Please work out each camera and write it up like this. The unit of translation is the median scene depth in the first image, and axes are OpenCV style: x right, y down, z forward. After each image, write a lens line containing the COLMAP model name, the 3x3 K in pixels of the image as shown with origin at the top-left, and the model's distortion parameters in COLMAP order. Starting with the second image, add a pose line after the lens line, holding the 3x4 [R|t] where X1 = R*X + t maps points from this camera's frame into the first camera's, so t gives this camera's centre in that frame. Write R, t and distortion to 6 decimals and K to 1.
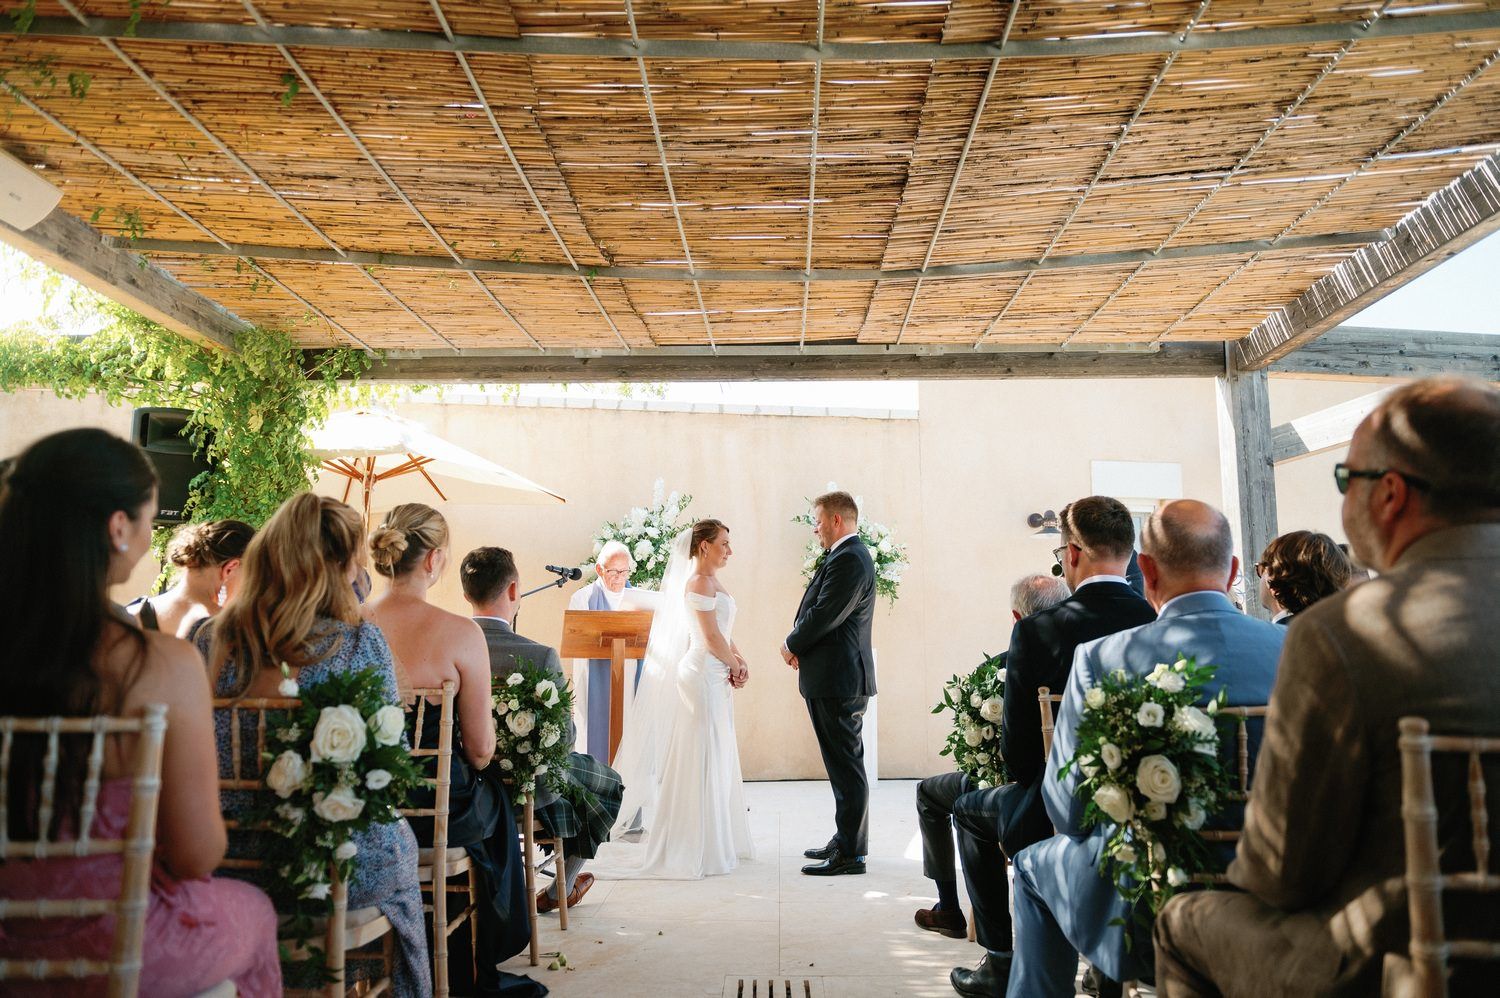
lens RADIAL K [[1043.0, 0, 750.0], [0, 1043.0, 499.0], [0, 0, 1]] dist [-0.045271, 0.000229]
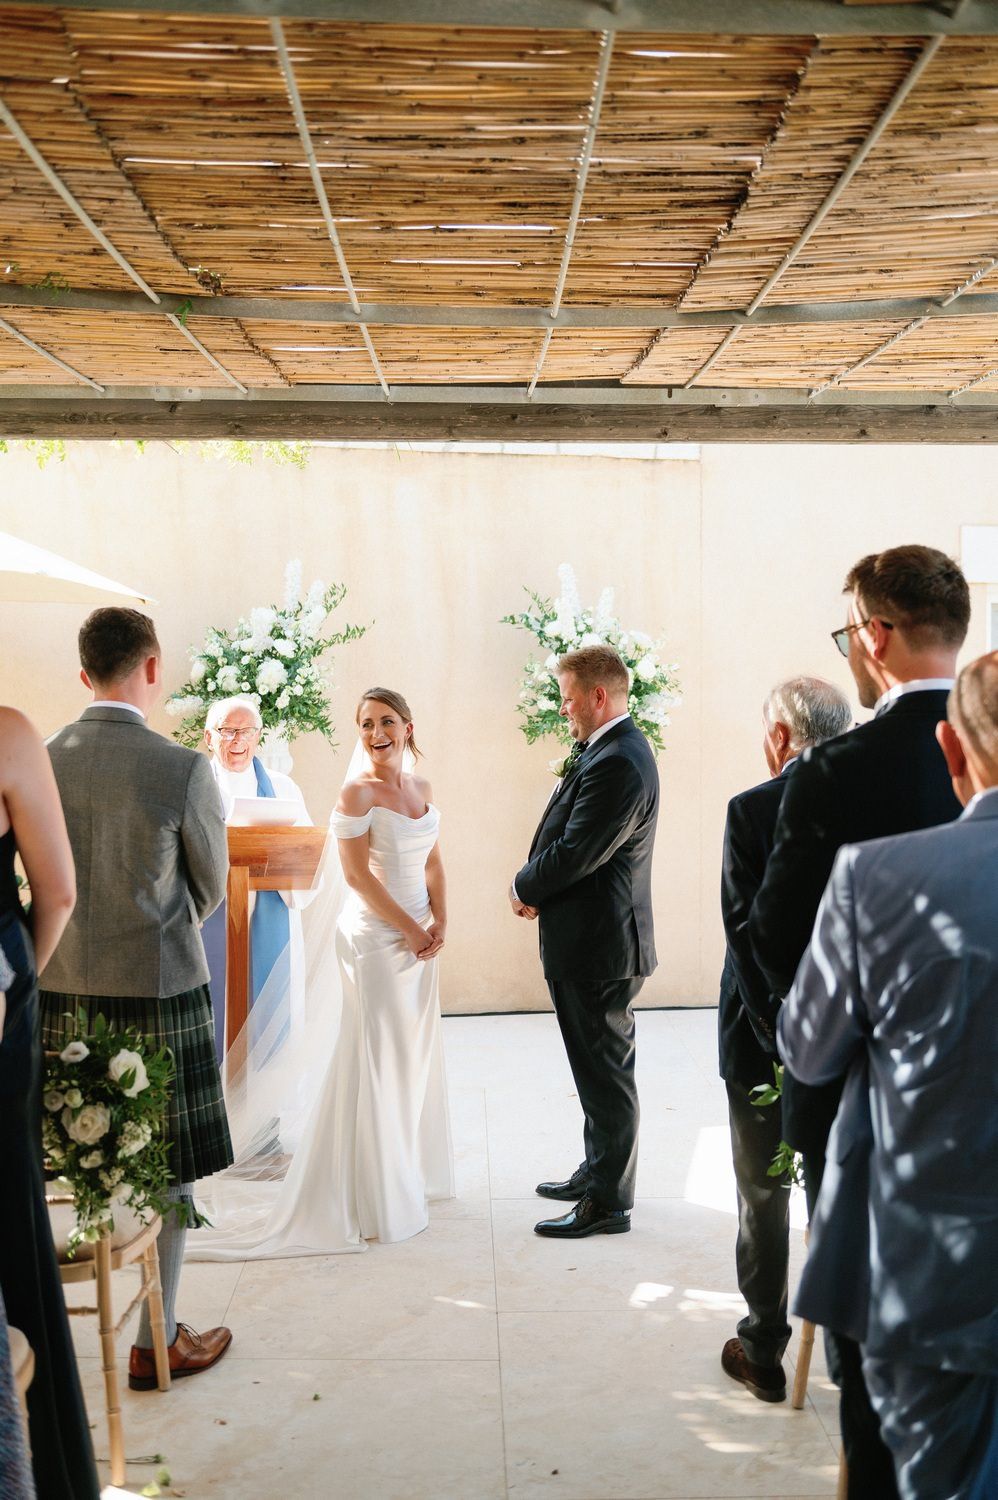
lens RADIAL K [[1536.7, 0, 499.0], [0, 1536.7, 750.0], [0, 0, 1]] dist [-0.022330, -0.036900]
pose [[0.998697, 0.000821, 0.051033, -0.023203], [-0.009307, 0.986036, 0.166270, -0.141954], [-0.050183, -0.166528, 0.984759, 0.129043]]
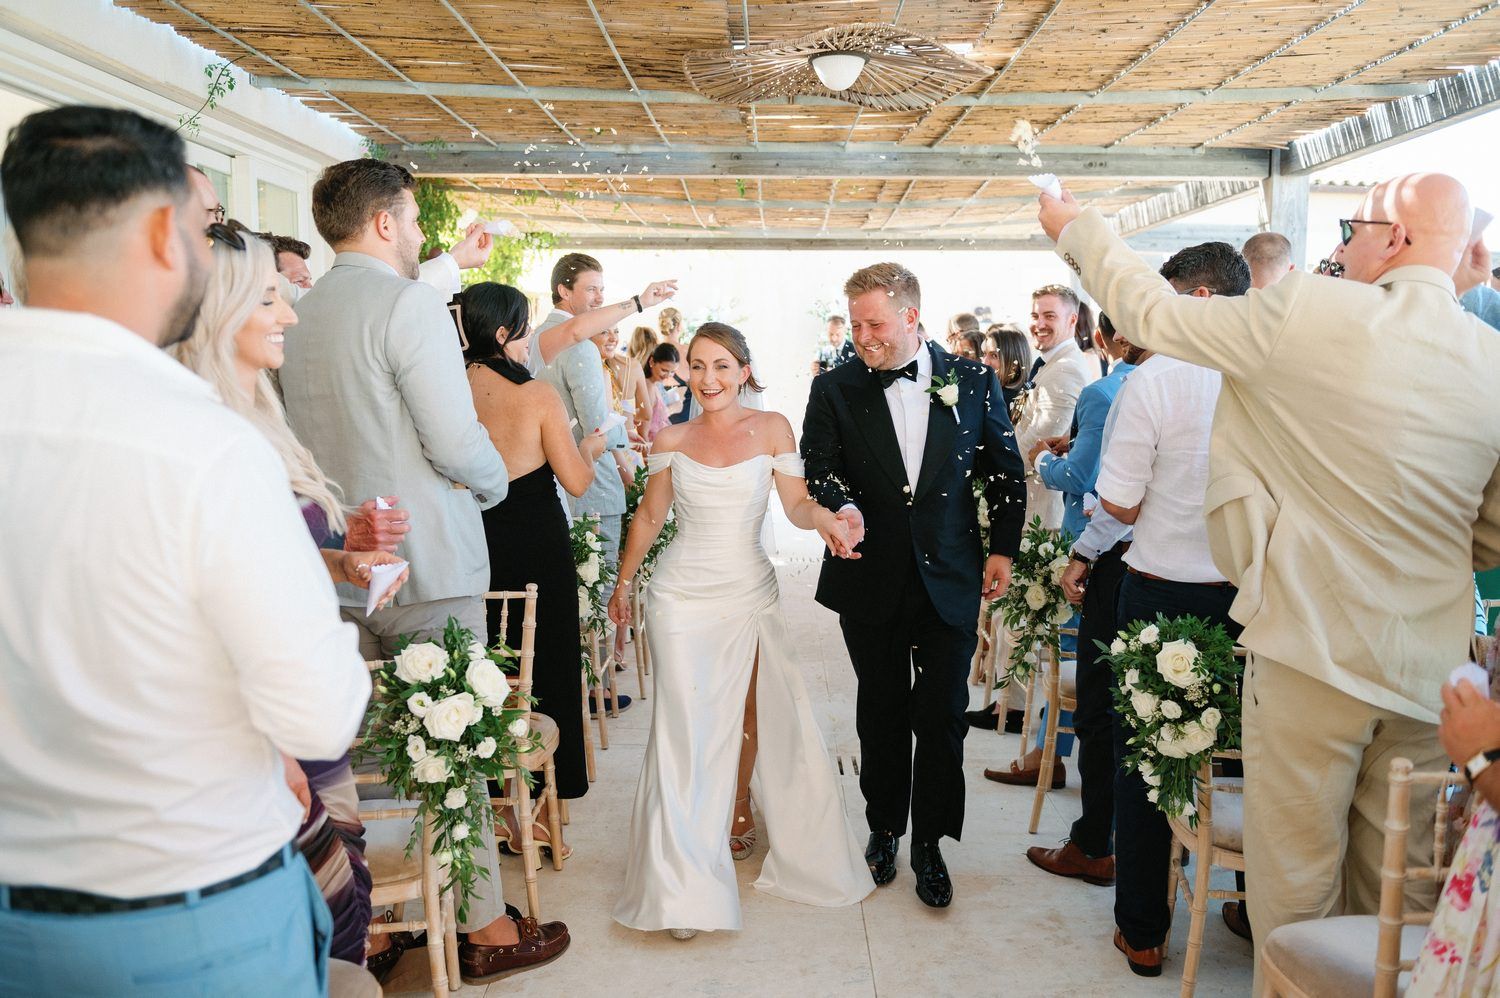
lens RADIAL K [[1220.6, 0, 750.0], [0, 1220.6, 499.0], [0, 0, 1]] dist [-0.000080, -0.000027]
pose [[0.999972, 0.004713, 0.005804, -0.111991], [-0.006021, 0.967834, 0.251517, -0.367956], [-0.004432, -0.251545, 0.967835, -1.644714]]
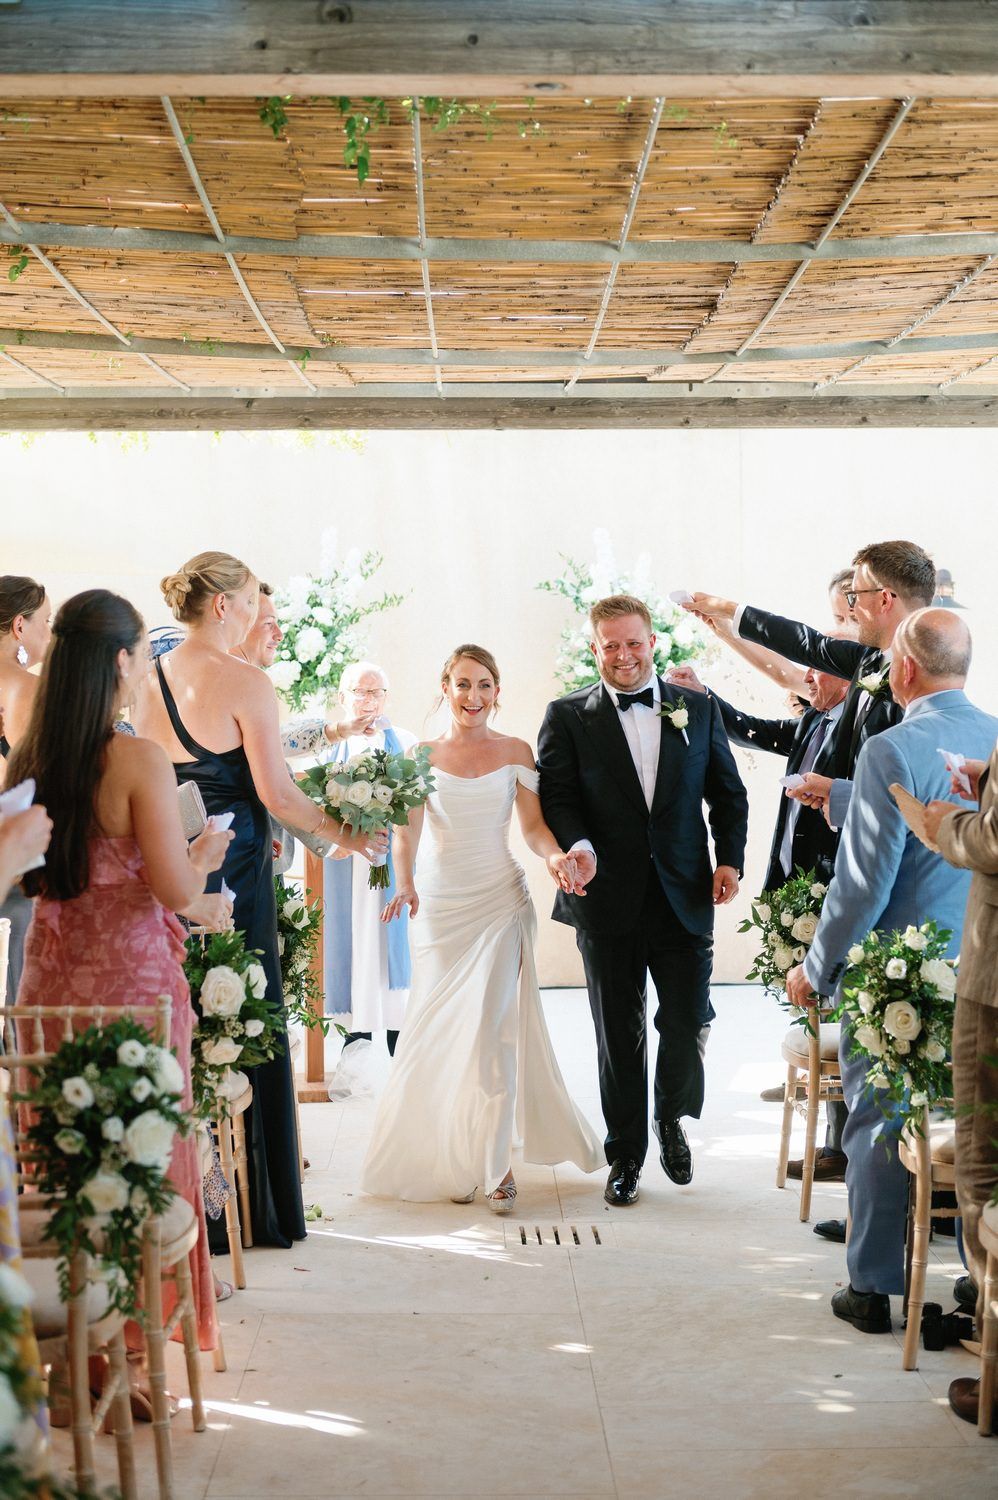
lens RADIAL K [[2143.5, 0, 499.0], [0, 2143.5, 750.0], [0, 0, 1]] dist [-0.033410, -0.023070]
pose [[0.999051, -0.007275, 0.042935, -0.093953], [0.000150, 0.986517, 0.163659, -0.228034], [-0.043546, -0.163497, 0.985582, -0.707639]]
